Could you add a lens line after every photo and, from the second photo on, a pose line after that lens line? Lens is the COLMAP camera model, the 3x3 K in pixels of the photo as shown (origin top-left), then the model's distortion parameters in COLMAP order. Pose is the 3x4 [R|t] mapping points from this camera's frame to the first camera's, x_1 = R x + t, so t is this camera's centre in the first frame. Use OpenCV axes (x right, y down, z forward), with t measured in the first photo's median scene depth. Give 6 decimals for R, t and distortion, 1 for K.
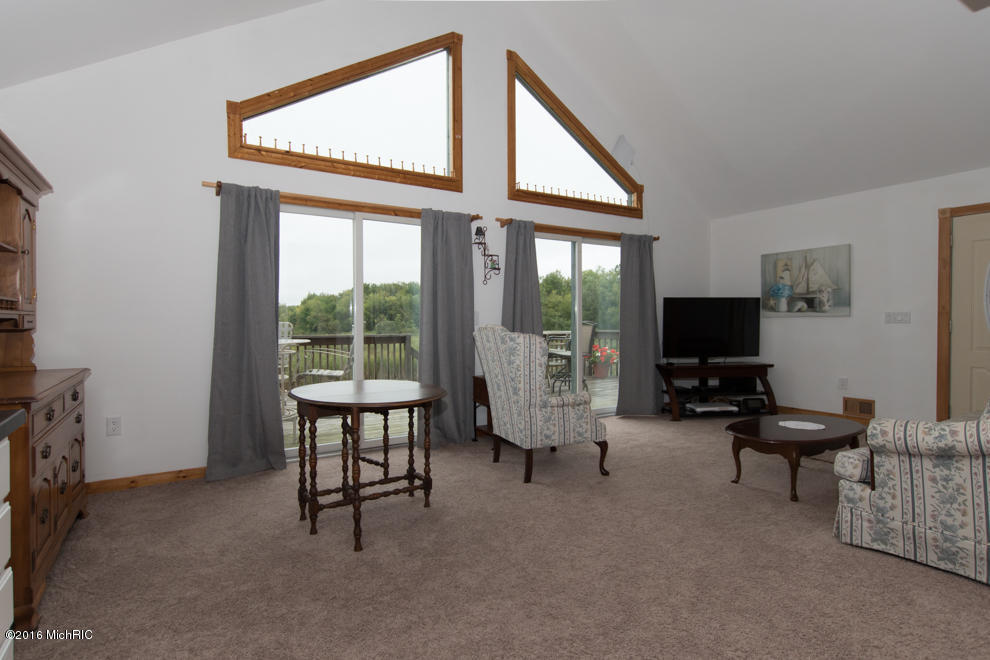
lens RADIAL K [[504.2, 0, 495.0], [0, 504.2, 330.0], [0, 0, 1]] dist [0.002796, -0.000679]
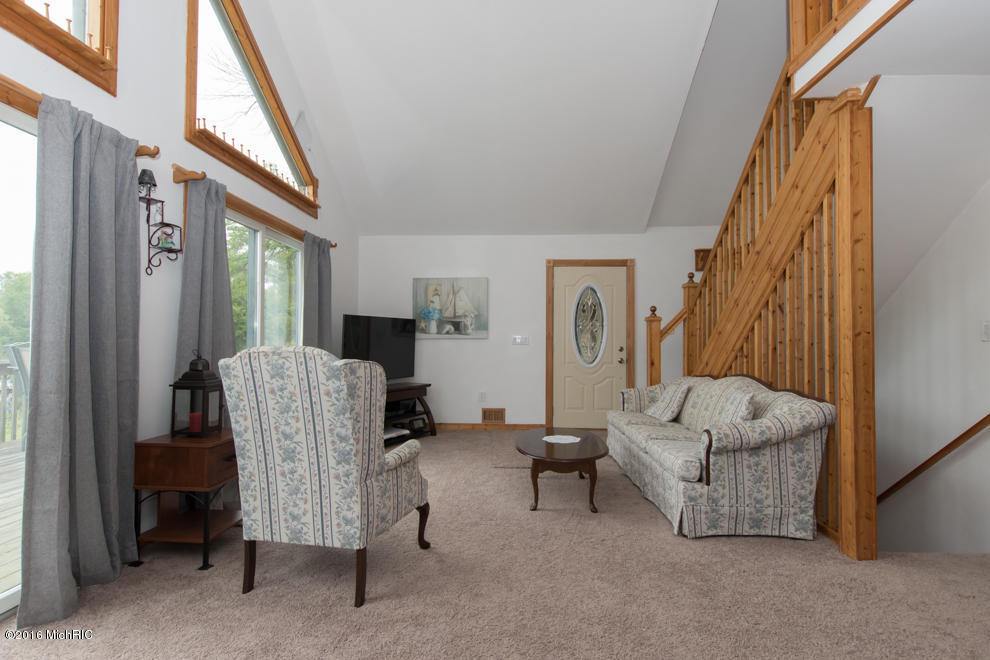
lens RADIAL K [[490.5, 0, 495.0], [0, 490.5, 330.0], [0, 0, 1]] dist [0.003534, -0.000987]
pose [[0.567908, 0.025986, 0.822682, -0.221899], [0.008390, 0.999267, -0.037356, -0.004603], [-0.823049, 0.028117, 0.567273, 0.333221]]
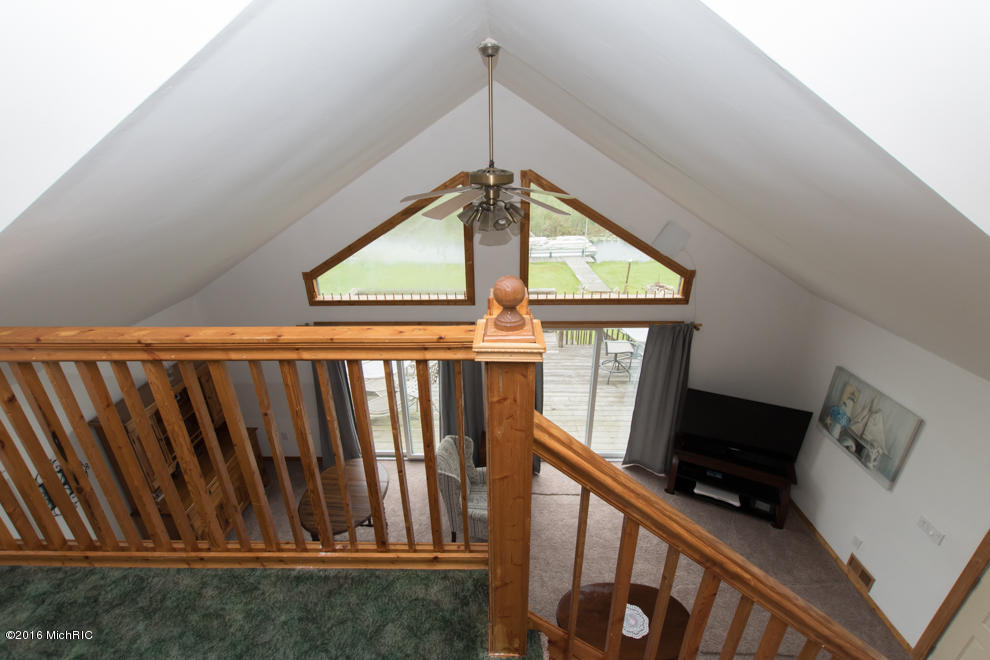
lens RADIAL K [[430.1, 0, 495.0], [0, 430.1, 330.0], [0, 0, 1]] dist [0.017565, -0.013001]
pose [[0.828045, 0.225286, -0.513408, 0.462875], [-0.002322, 0.917088, 0.398678, -0.550033], [0.560657, -0.328931, 0.759913, 0.170508]]
